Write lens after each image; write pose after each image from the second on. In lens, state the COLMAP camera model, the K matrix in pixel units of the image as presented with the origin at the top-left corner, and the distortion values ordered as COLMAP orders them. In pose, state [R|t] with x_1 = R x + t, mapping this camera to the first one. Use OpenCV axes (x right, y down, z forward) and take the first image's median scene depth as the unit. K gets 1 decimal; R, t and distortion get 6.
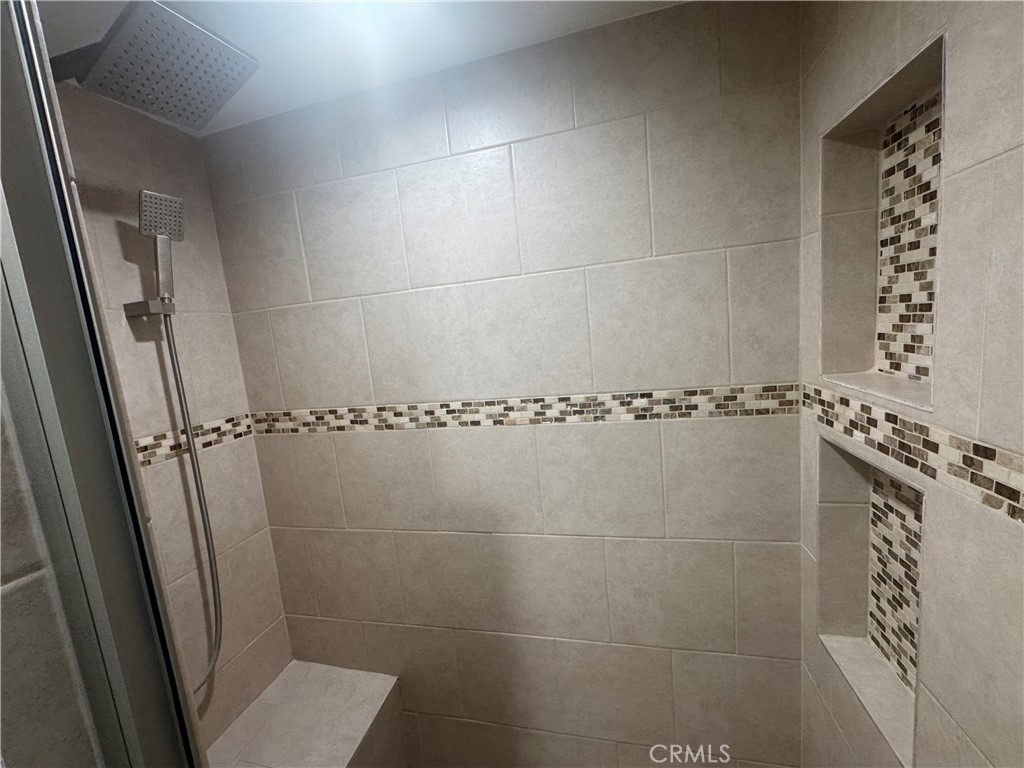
lens RADIAL K [[408.7, 0, 510.0], [0, 408.7, 382.5], [0, 0, 1]] dist [-0.003697, 0.000205]
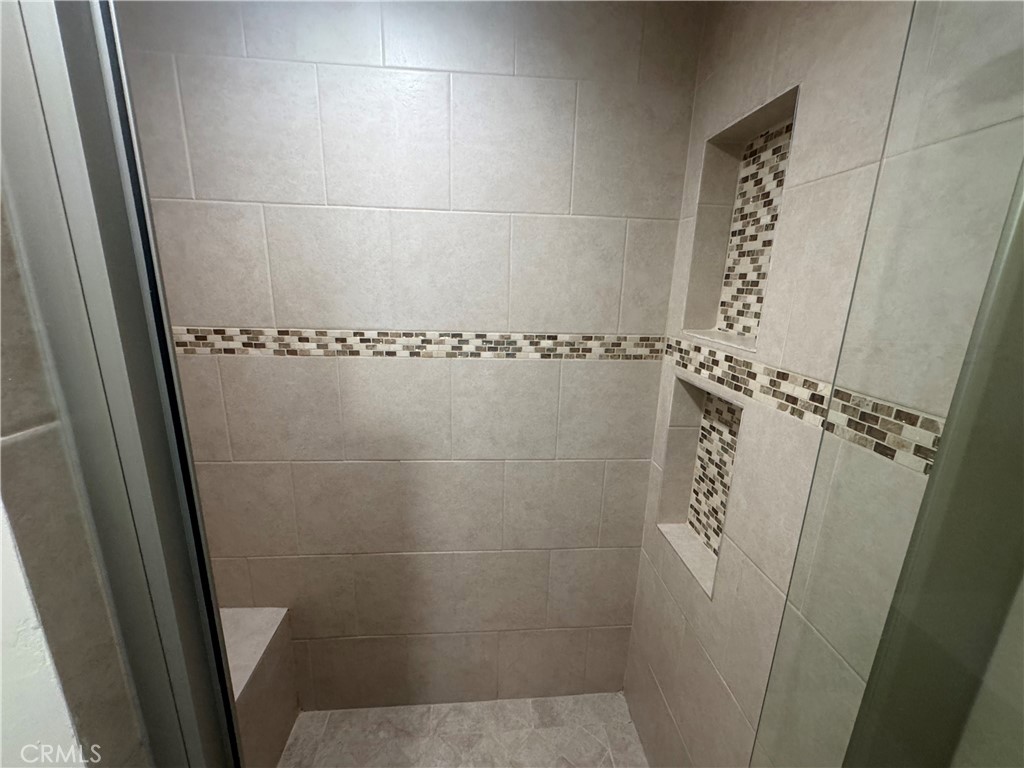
lens RADIAL K [[408.7, 0, 513.4], [0, 408.7, 380.0], [0, 0, 1]] dist [-0.003697, 0.000205]
pose [[0.942582, 0.046512, 0.330721, -0.142413], [-0.078268, 0.993442, 0.083353, 0.061813], [-0.324675, -0.104452, 0.940041, -0.059288]]
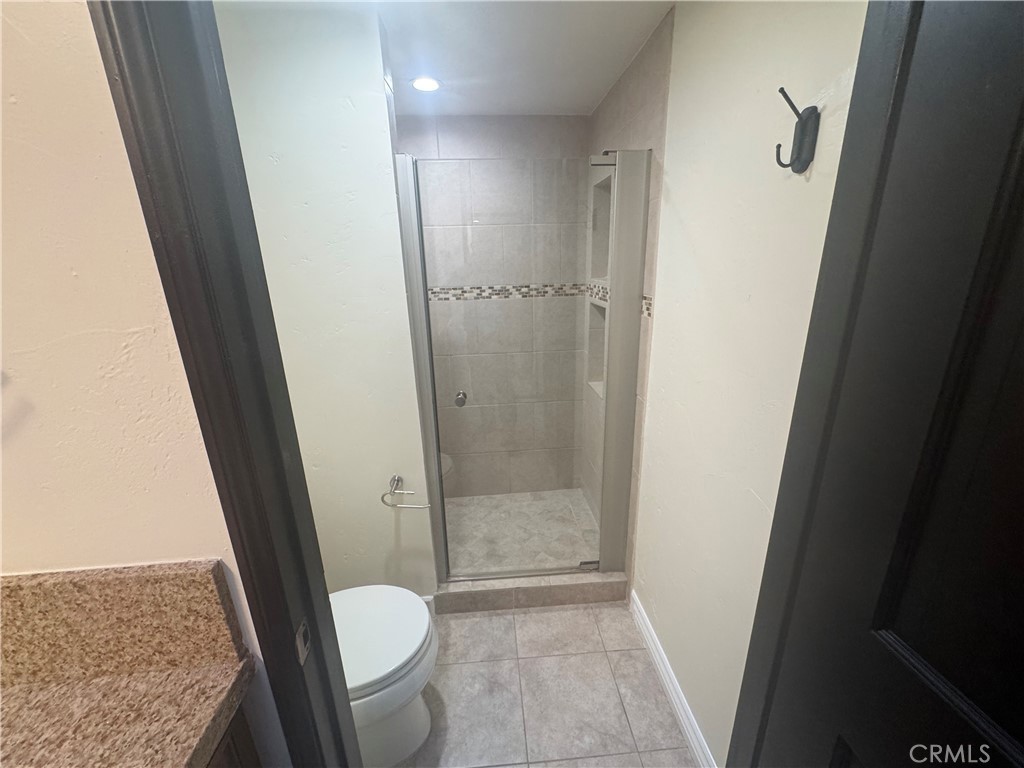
lens RADIAL K [[408.7, 0, 511.1], [0, 408.7, 378.3], [0, 0, 1]] dist [-0.003697, 0.000205]
pose [[0.946037, -0.024185, 0.323156, -0.486030], [-0.022638, 0.989842, 0.140355, 0.215302], [-0.323268, -0.140097, 0.935880, -1.140918]]
